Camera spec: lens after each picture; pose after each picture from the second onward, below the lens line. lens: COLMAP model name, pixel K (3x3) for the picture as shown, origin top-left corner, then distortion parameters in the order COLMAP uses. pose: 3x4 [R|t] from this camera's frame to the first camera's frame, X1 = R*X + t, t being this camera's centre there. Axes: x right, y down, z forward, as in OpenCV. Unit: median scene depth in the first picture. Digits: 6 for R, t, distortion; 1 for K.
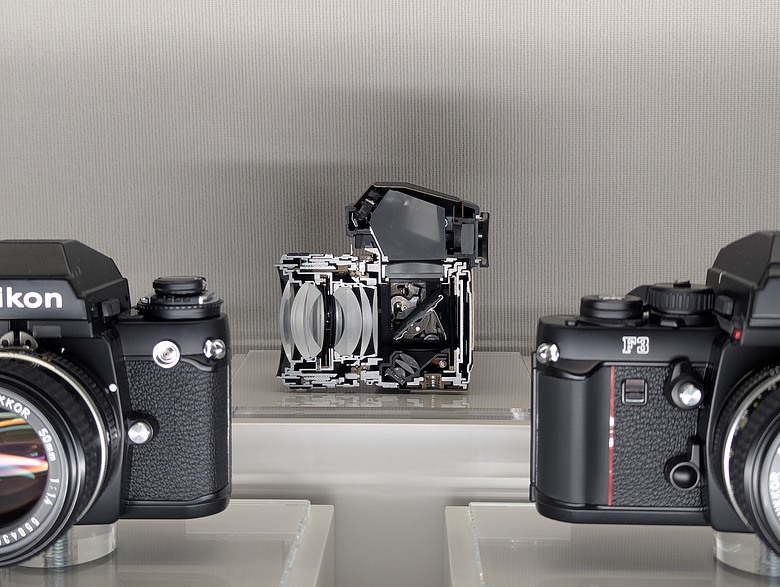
lens RADIAL K [[1144.7, 0, 390.0], [0, 1144.7, 293.5], [0, 0, 1]] dist [0.116583, -0.064345]
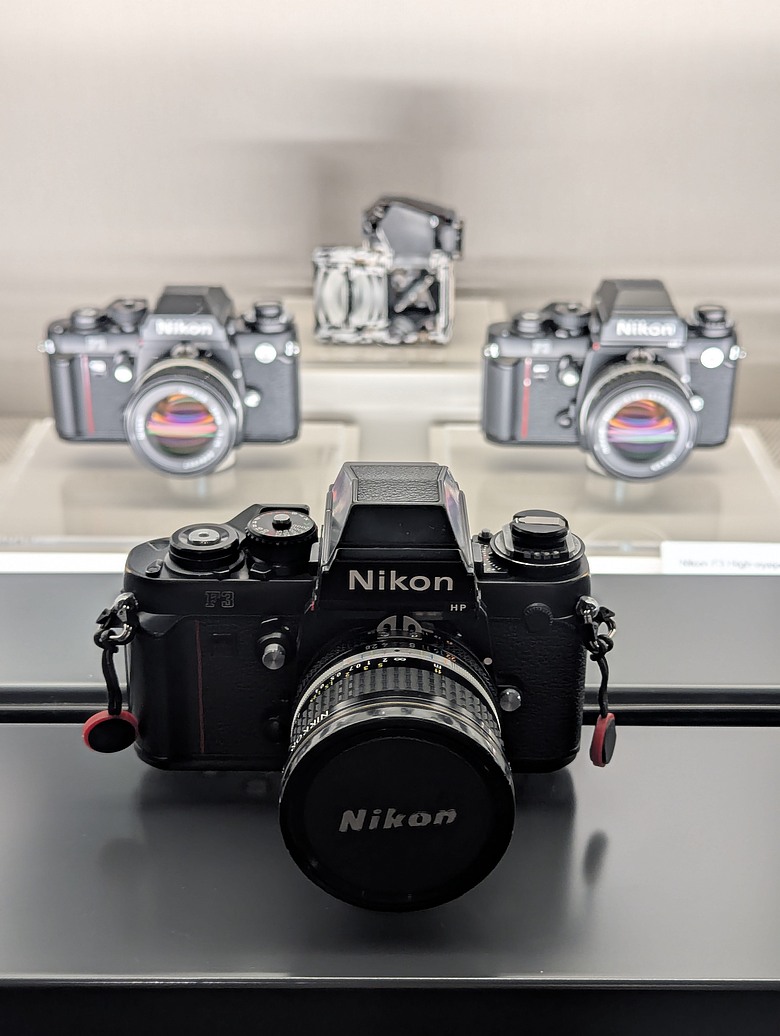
lens RADIAL K [[1520.4, 0, 390.0], [0, 1520.4, 518.0], [0, 0, 1]] dist [0.116583, -0.064345]
pose [[0.999915, -0.005578, 0.011808, -0.028285], [0.001733, 0.952866, 0.303385, -0.290515], [-0.012944, -0.303339, 0.952795, -0.889067]]
